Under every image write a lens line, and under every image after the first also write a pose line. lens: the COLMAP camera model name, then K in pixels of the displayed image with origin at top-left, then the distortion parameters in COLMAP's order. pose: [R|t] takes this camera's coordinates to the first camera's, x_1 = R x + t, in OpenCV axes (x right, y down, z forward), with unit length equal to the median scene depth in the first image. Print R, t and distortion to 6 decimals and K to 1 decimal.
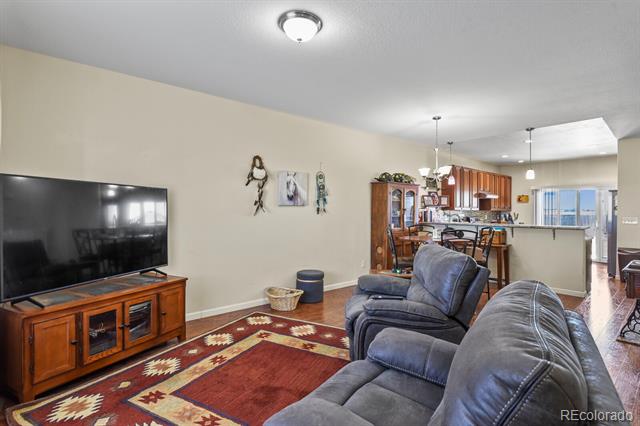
lens RADIAL K [[309.7, 0, 321.1], [0, 309.7, 210.9], [0, 0, 1]] dist [0.004380, 0.000137]
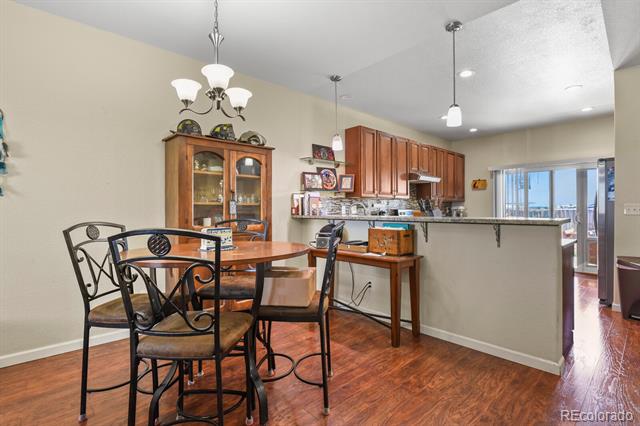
lens RADIAL K [[309.7, 0, 321.1], [0, 309.7, 210.9], [0, 0, 1]] dist [0.004380, 0.000137]
pose [[0.999176, -0.008883, 0.039592, 0.369880], [0.008921, 0.999960, -0.000785, 0.028651], [-0.039584, 0.001137, 0.999216, 0.428365]]
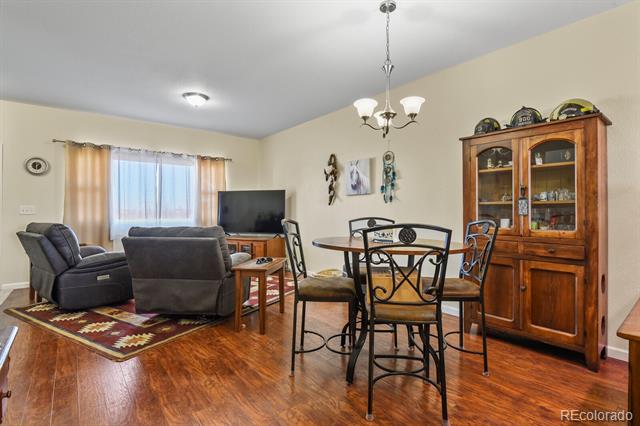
lens RADIAL K [[309.7, 0, 321.1], [0, 309.7, 210.9], [0, 0, 1]] dist [0.004380, 0.000137]
pose [[-0.025274, -0.003685, -0.999674, 0.669452], [-0.002509, 0.999990, -0.003623, 0.028967], [0.999677, 0.002416, -0.025283, 0.676474]]
